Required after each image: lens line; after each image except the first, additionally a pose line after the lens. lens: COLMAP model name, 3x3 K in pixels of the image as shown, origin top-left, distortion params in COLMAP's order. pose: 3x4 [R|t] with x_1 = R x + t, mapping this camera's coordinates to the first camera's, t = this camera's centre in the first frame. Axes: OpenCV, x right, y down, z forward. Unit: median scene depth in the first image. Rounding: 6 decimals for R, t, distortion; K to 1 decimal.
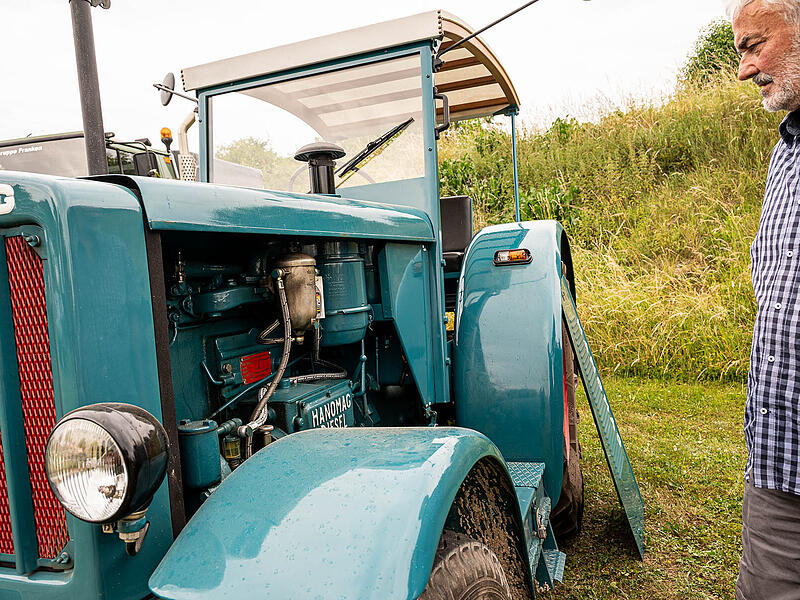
lens RADIAL K [[602.0, 0, 400.0], [0, 602.0, 300.0], [0, 0, 1]] dist [0.002580, -0.003751]
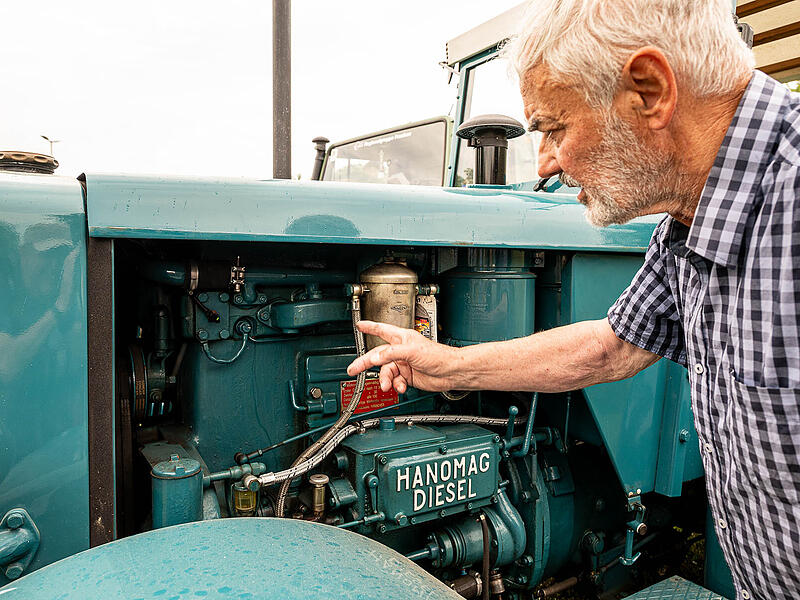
lens RADIAL K [[602.0, 0, 400.0], [0, 602.0, 300.0], [0, 0, 1]] dist [0.002580, -0.003751]
pose [[0.780542, 0.119109, -0.613651, 0.261825], [-0.095227, 0.992878, 0.071591, -0.075225], [0.617807, 0.002557, 0.786325, 0.337640]]
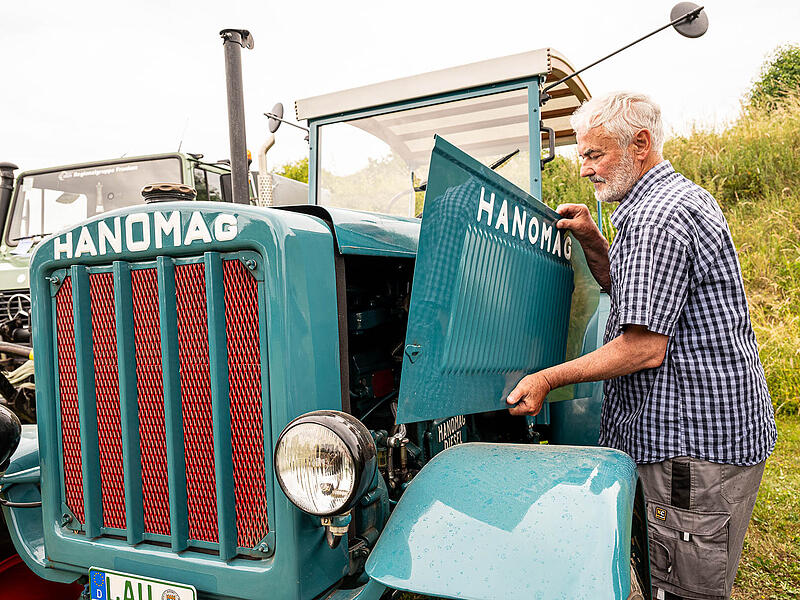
lens RADIAL K [[602.0, 0, 400.0], [0, 602.0, 300.0], [0, 0, 1]] dist [0.002580, -0.003751]
pose [[0.996933, 0.031332, -0.071712, -0.124942], [-0.033603, 0.998964, -0.030685, -0.002872], [0.070677, 0.033001, 0.996953, -0.059034]]
